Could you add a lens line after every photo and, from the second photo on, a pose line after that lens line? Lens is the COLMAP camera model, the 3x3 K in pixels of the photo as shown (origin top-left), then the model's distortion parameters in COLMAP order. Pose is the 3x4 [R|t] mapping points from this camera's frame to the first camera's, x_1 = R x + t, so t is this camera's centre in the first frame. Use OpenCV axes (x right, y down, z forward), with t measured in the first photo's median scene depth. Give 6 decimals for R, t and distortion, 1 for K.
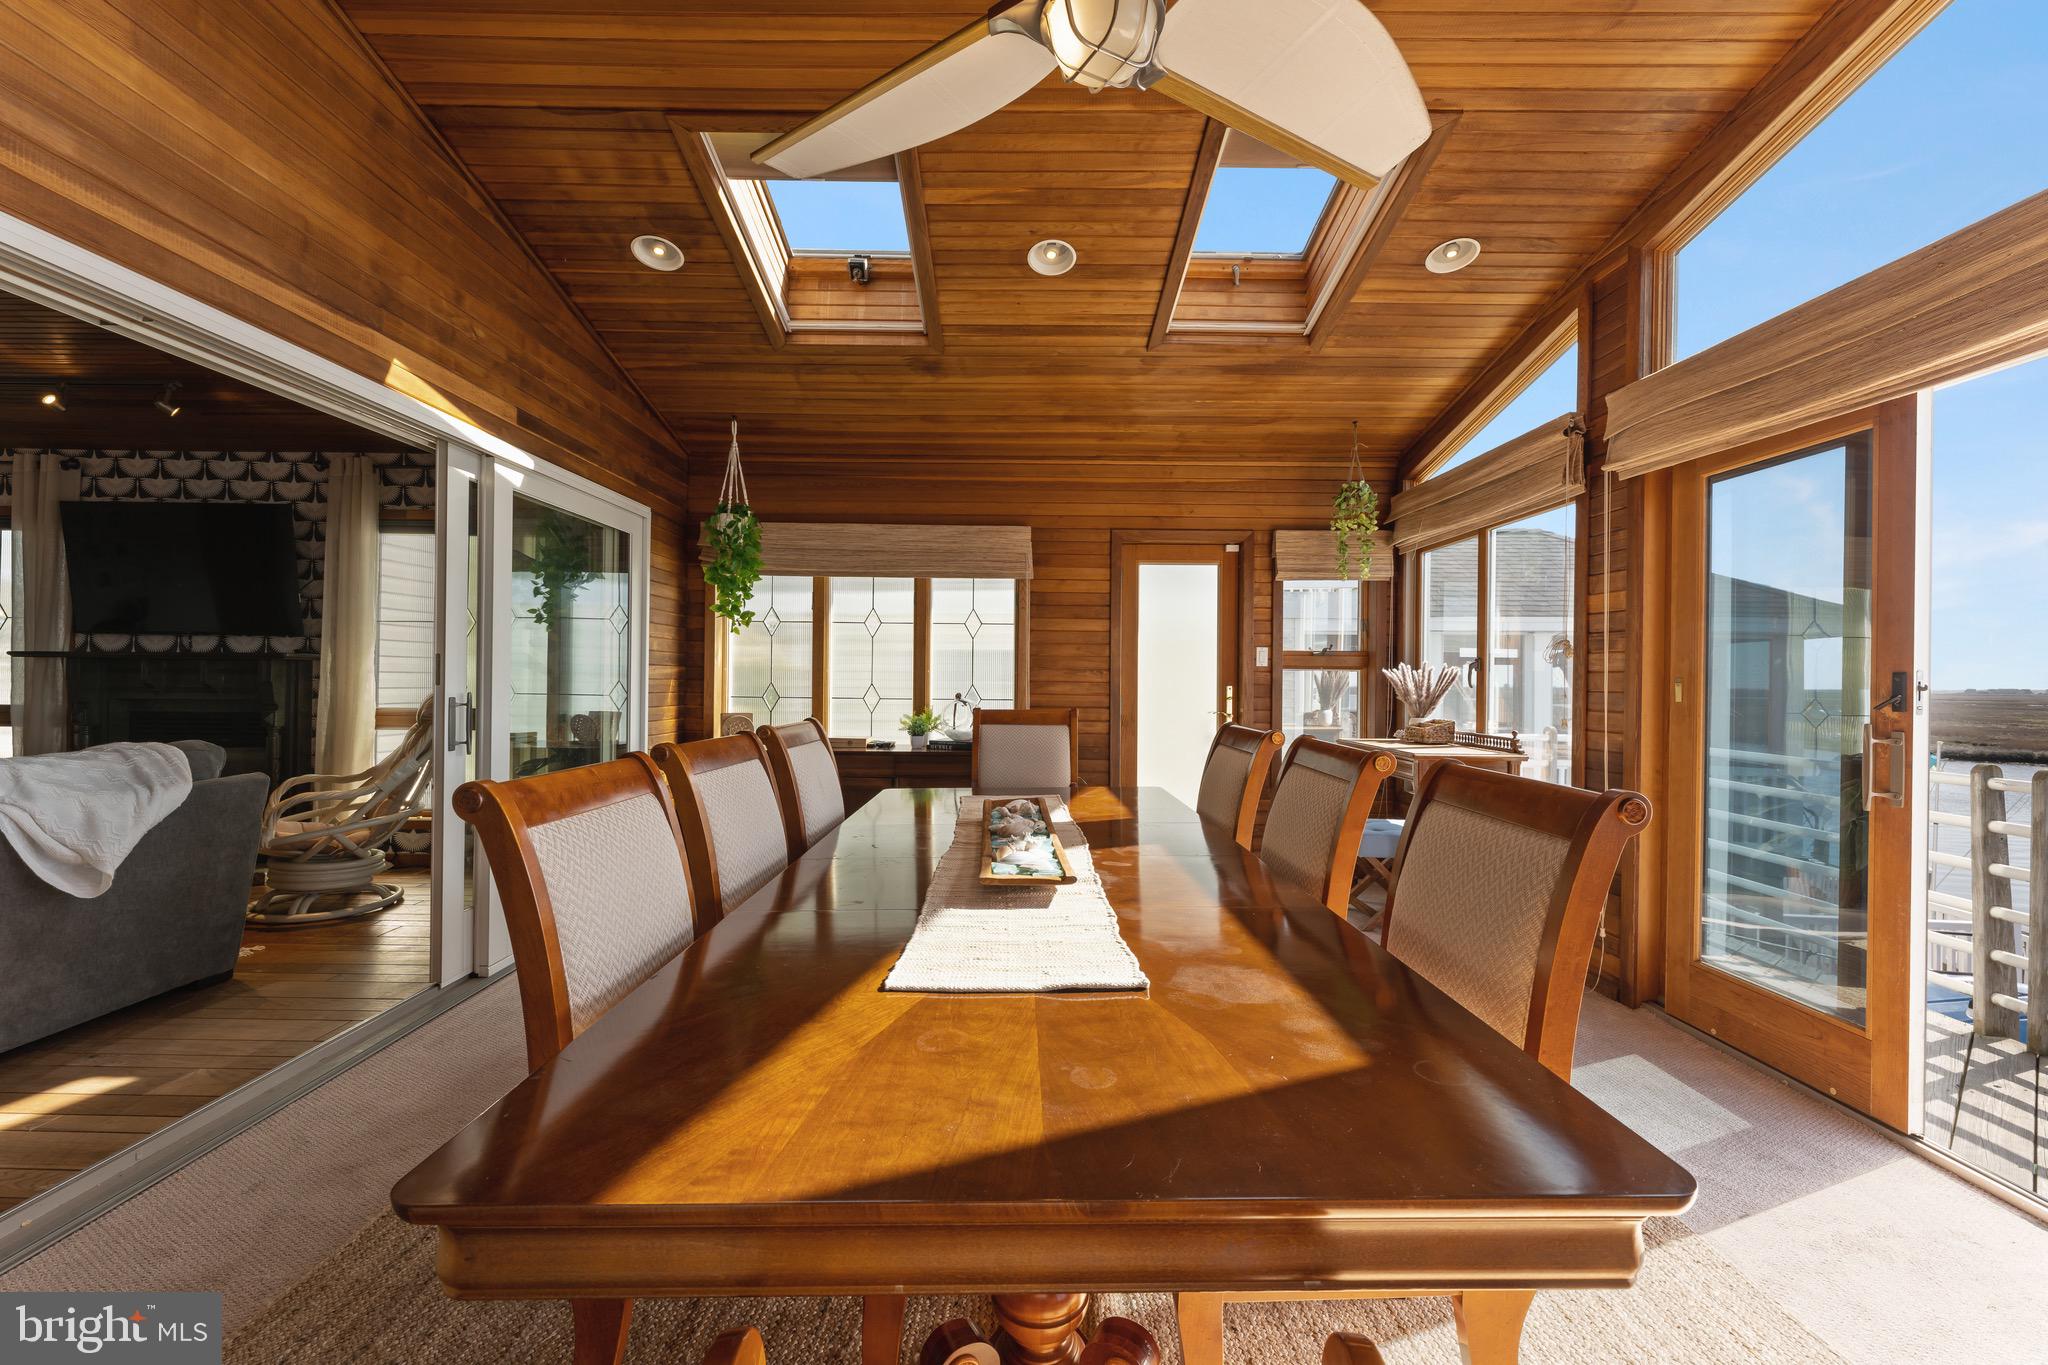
lens RADIAL K [[829.6, 0, 1016.0], [0, 829.6, 682.3], [0, 0, 1]] dist [0.007081, -0.001071]
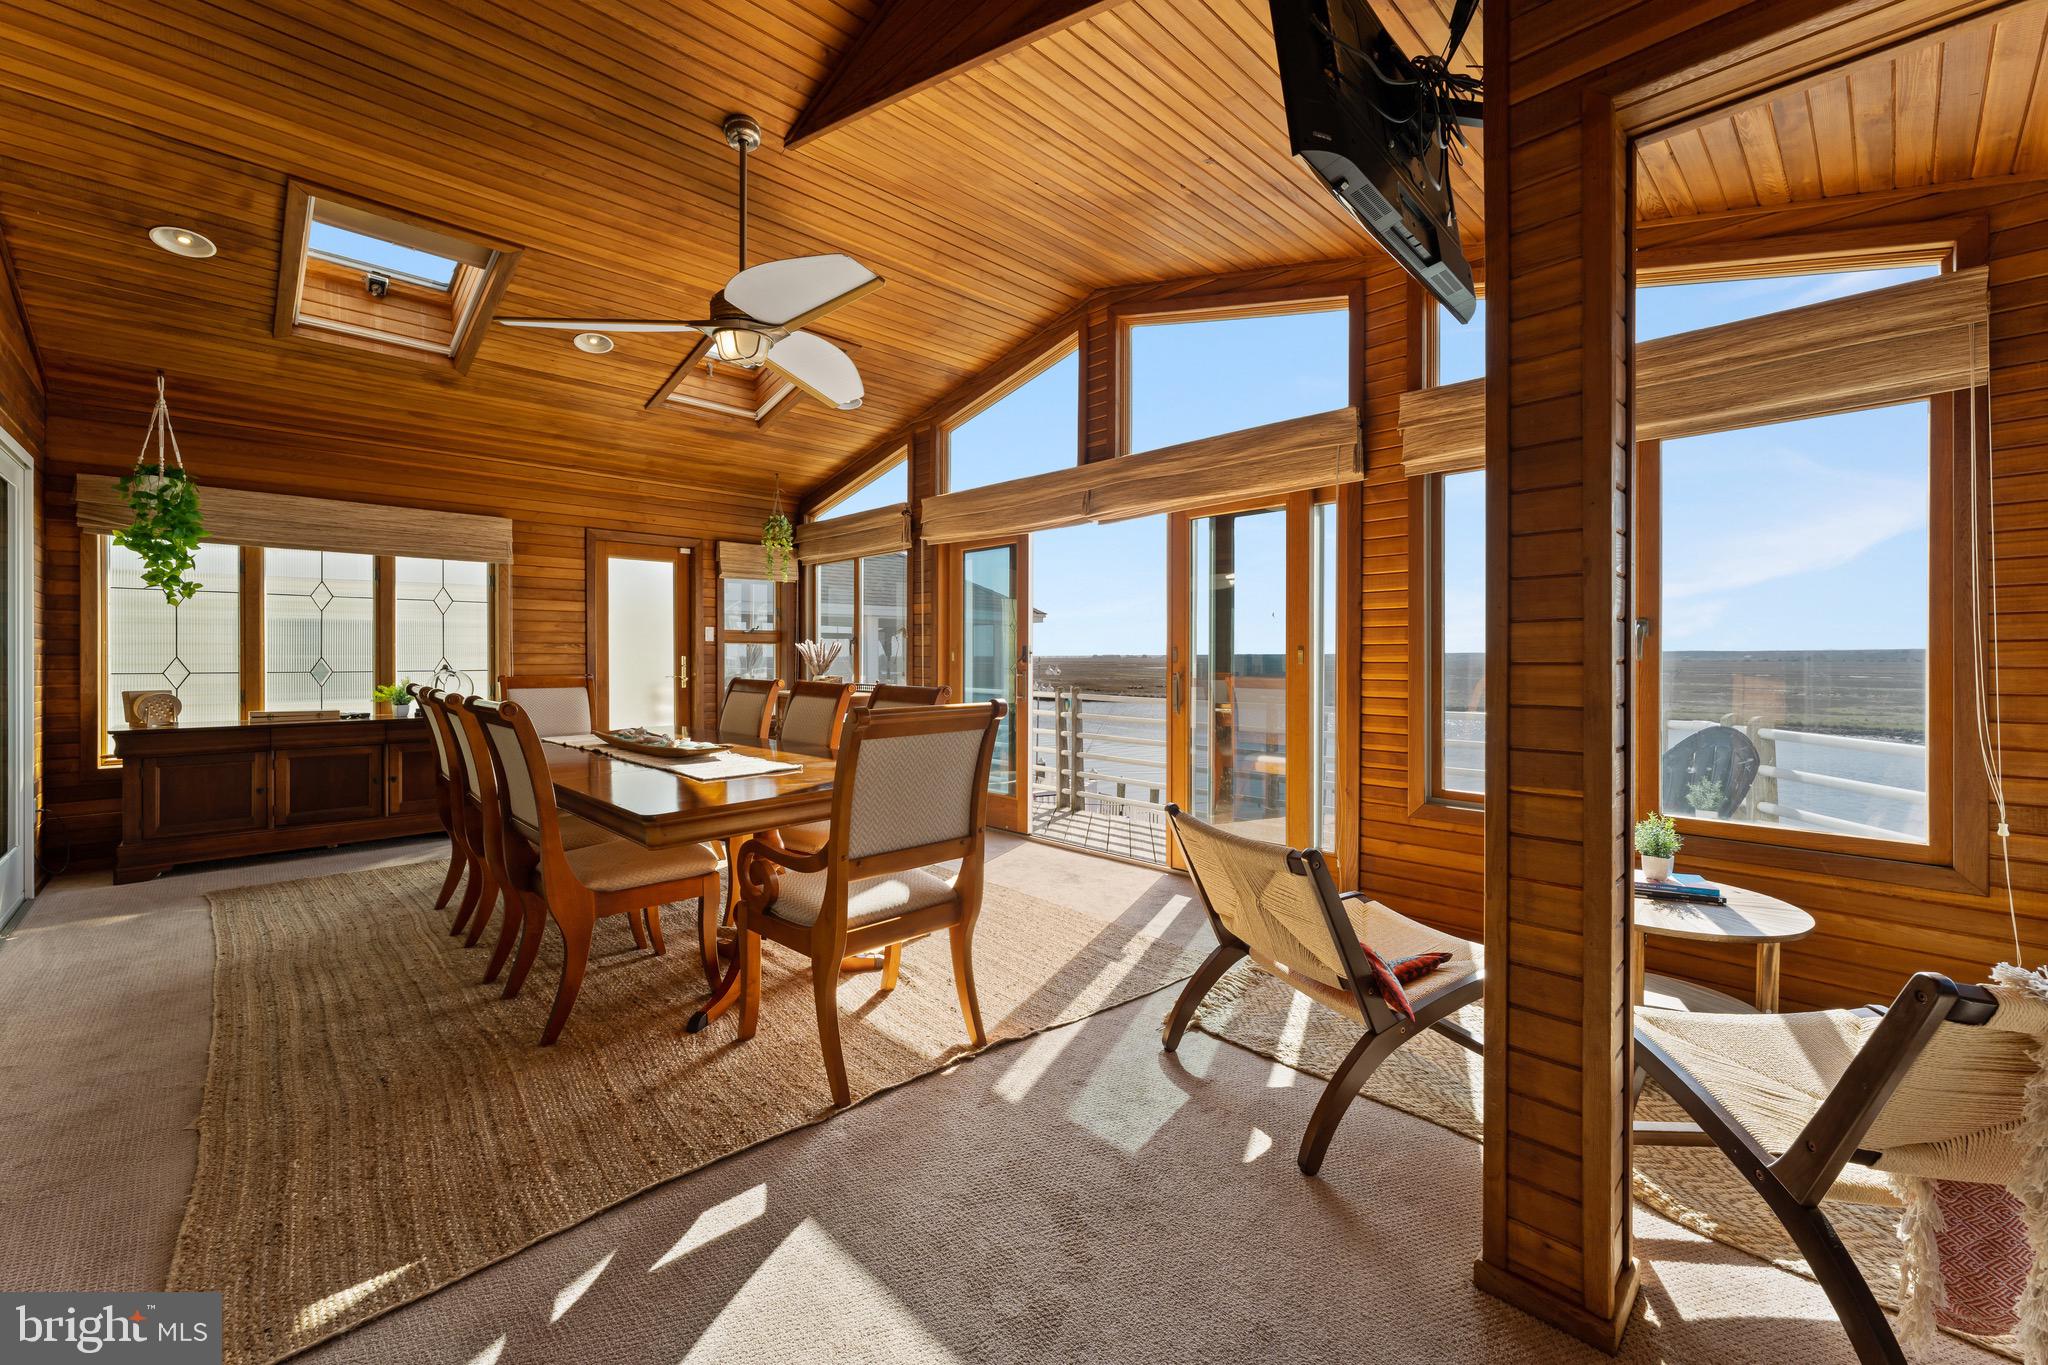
lens RADIAL K [[829.6, 0, 1016.6], [0, 829.6, 662.6], [0, 0, 1]] dist [0.007081, -0.001071]
pose [[0.724185, -0.014483, 0.689454, -0.286195], [0.007181, 0.999884, 0.013462, 0.001334], [-0.689568, -0.004798, 0.724205, -0.335469]]
